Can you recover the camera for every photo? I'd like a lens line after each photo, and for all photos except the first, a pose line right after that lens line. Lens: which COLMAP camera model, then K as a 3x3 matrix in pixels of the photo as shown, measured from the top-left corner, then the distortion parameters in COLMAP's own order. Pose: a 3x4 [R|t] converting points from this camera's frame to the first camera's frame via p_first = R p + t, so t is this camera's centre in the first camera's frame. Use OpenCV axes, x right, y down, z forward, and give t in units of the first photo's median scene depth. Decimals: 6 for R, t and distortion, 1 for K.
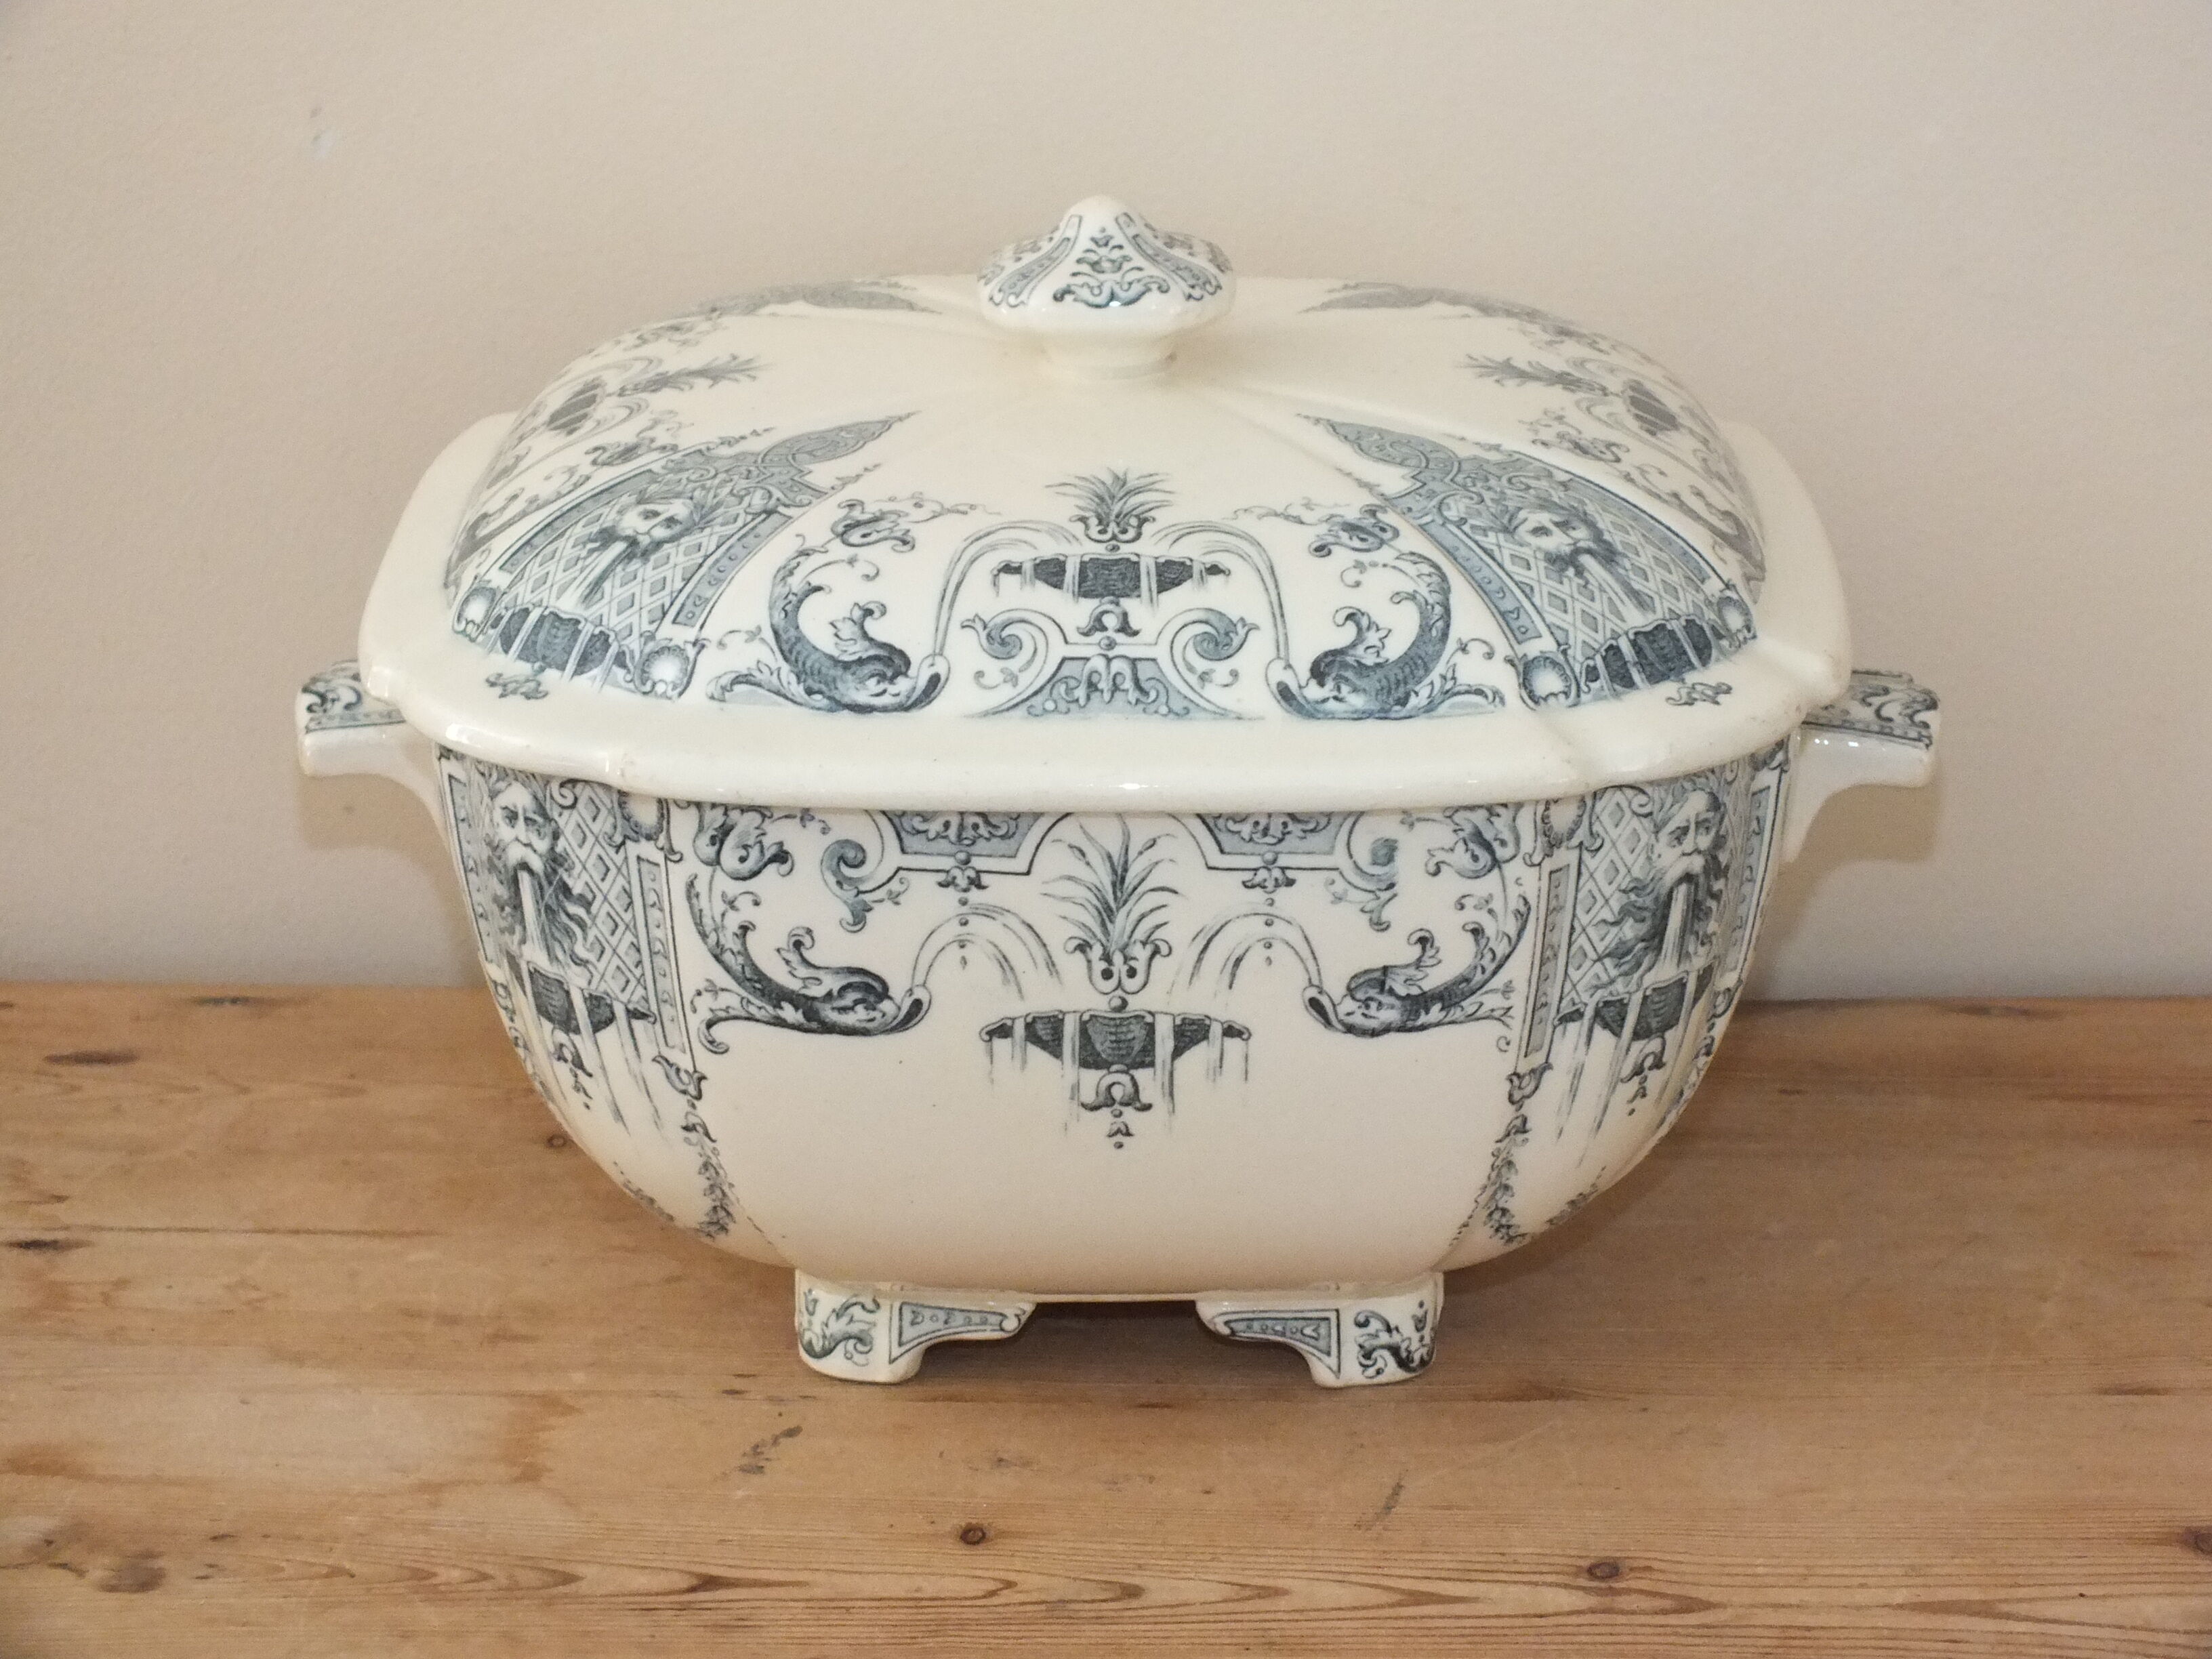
lens RADIAL K [[5003.3, 0, 1106.0], [0, 5003.3, 829.5], [0, 0, 1]] dist [0.214669, -32.473782]
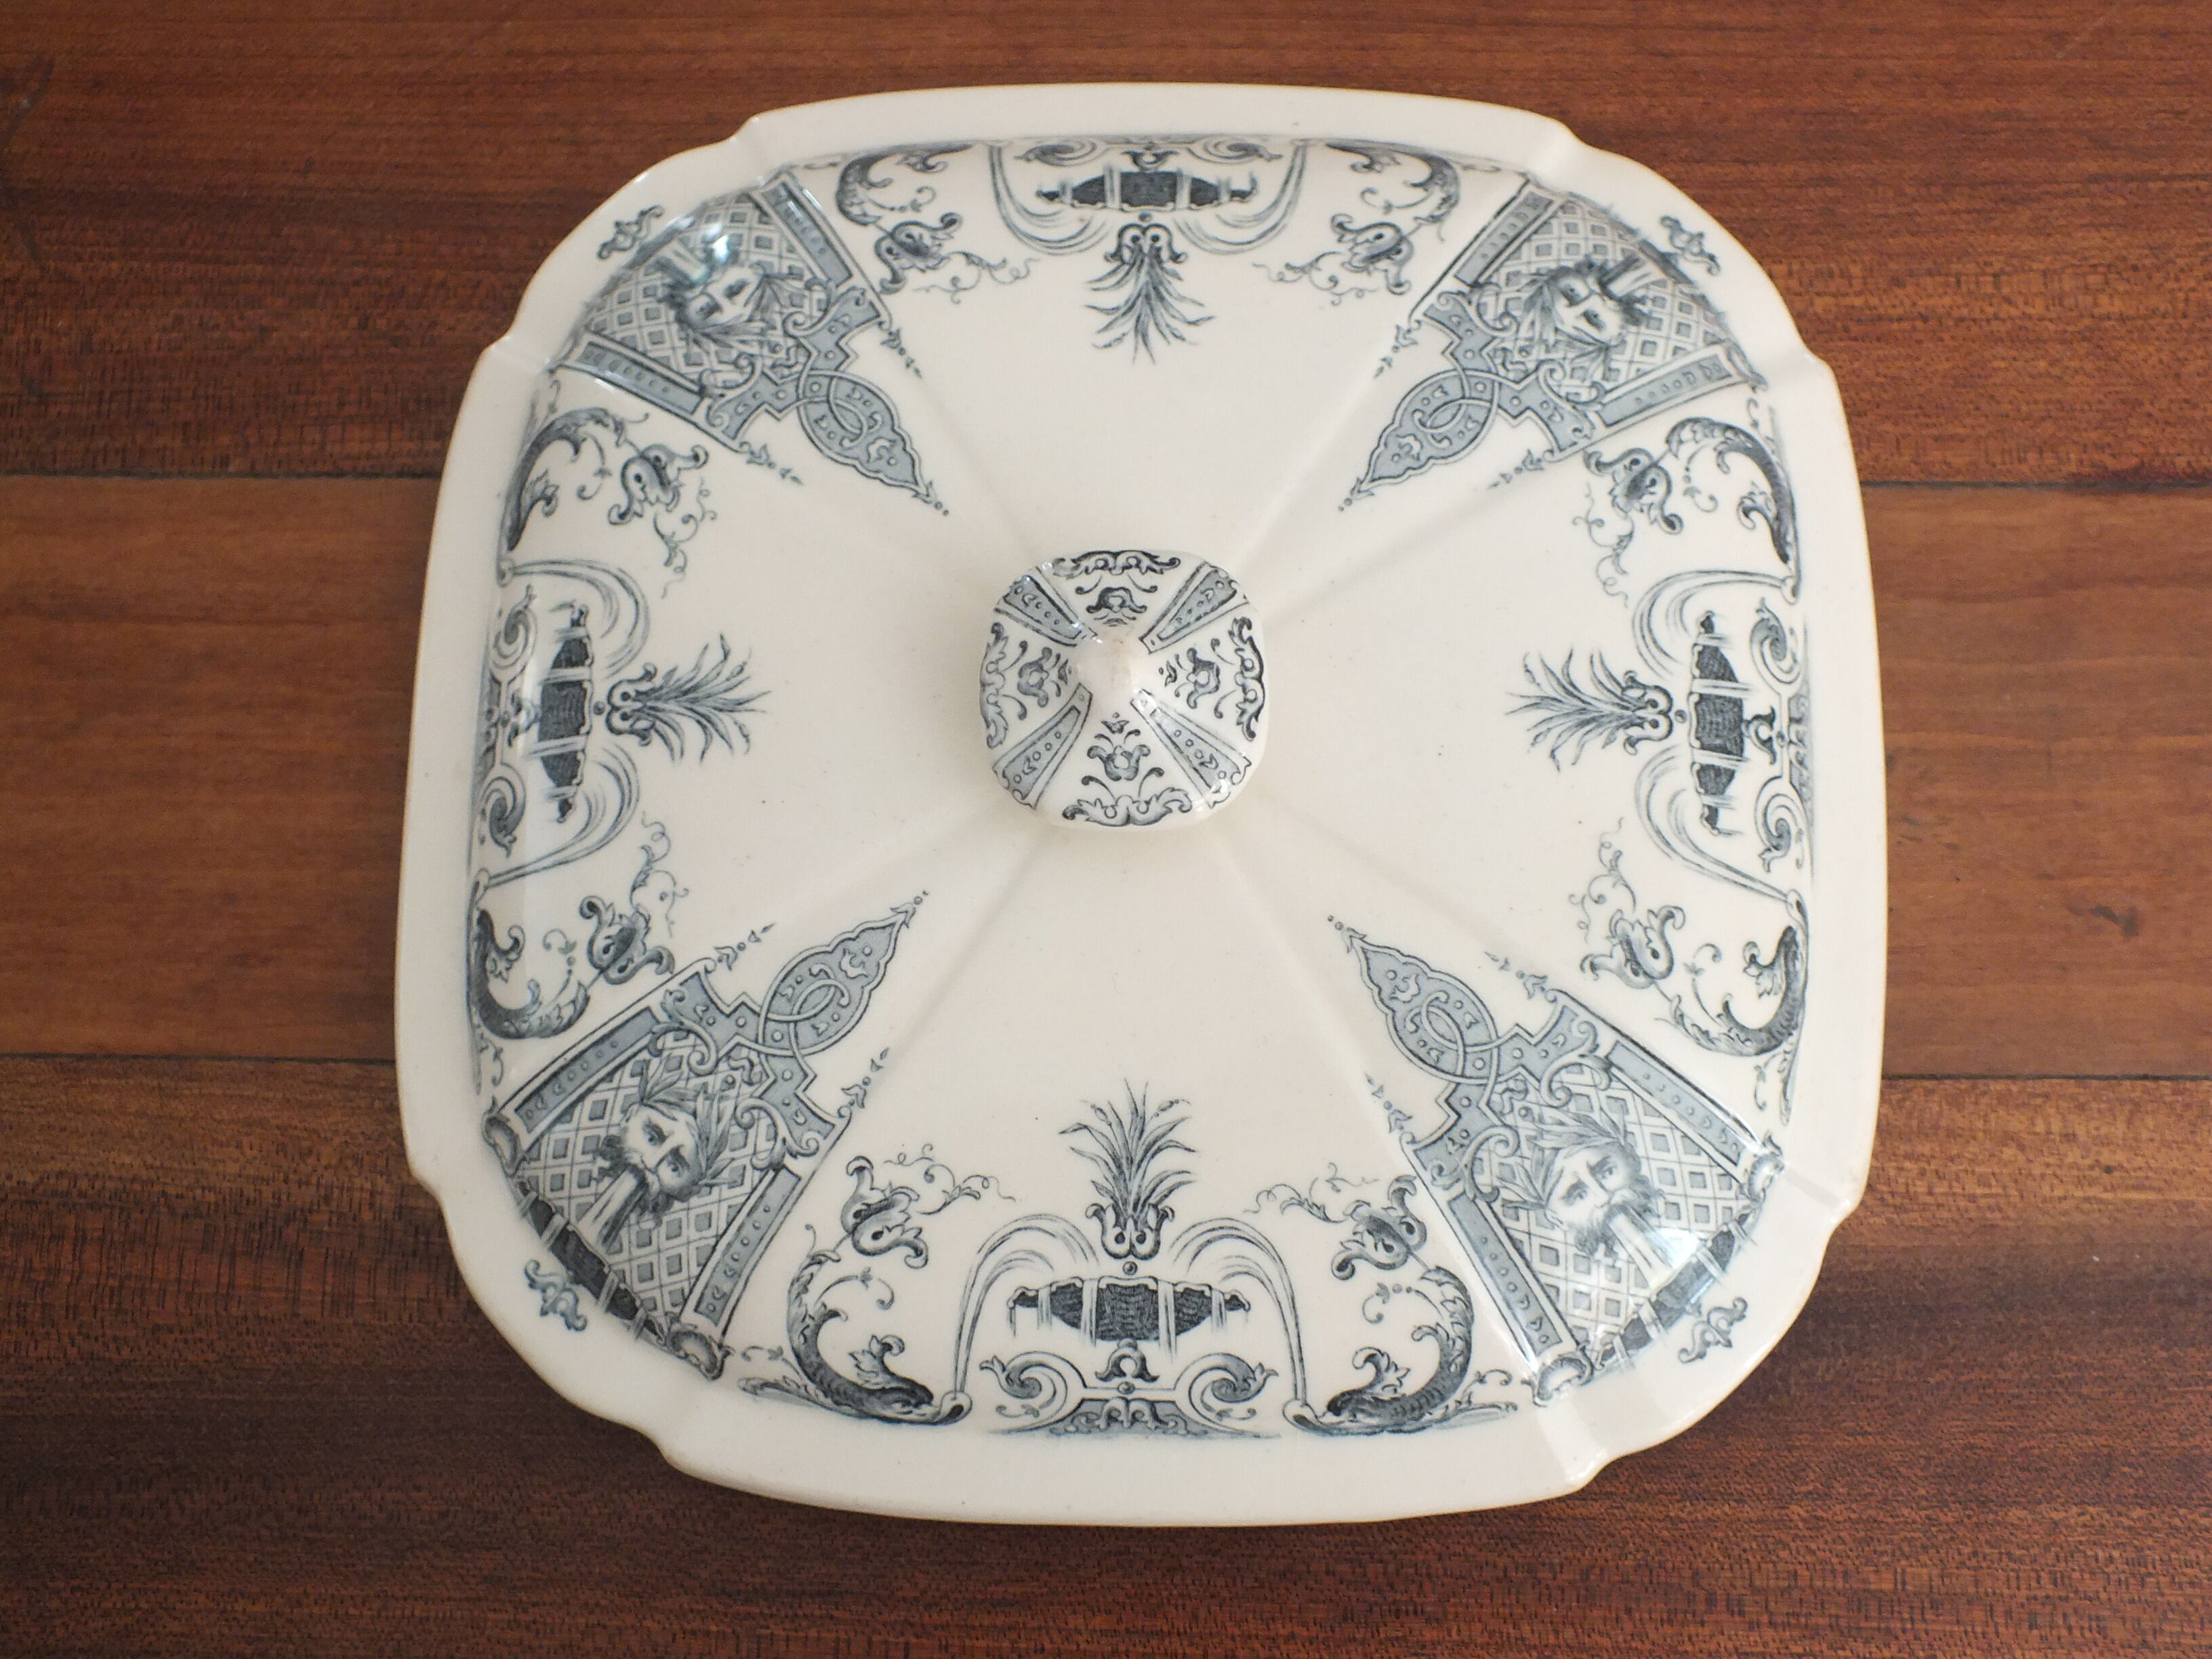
lens RADIAL K [[2508.5, 0, 1106.0], [0, 2508.5, 829.5], [0, 0, 1]] dist [-0.024975, 0.014999]
pose [[0.999179, -0.000853, -0.040506, 0.016426], [0.033901, 0.565075, 0.824343, -0.505482], [0.022185, -0.825039, 0.564640, 0.791430]]
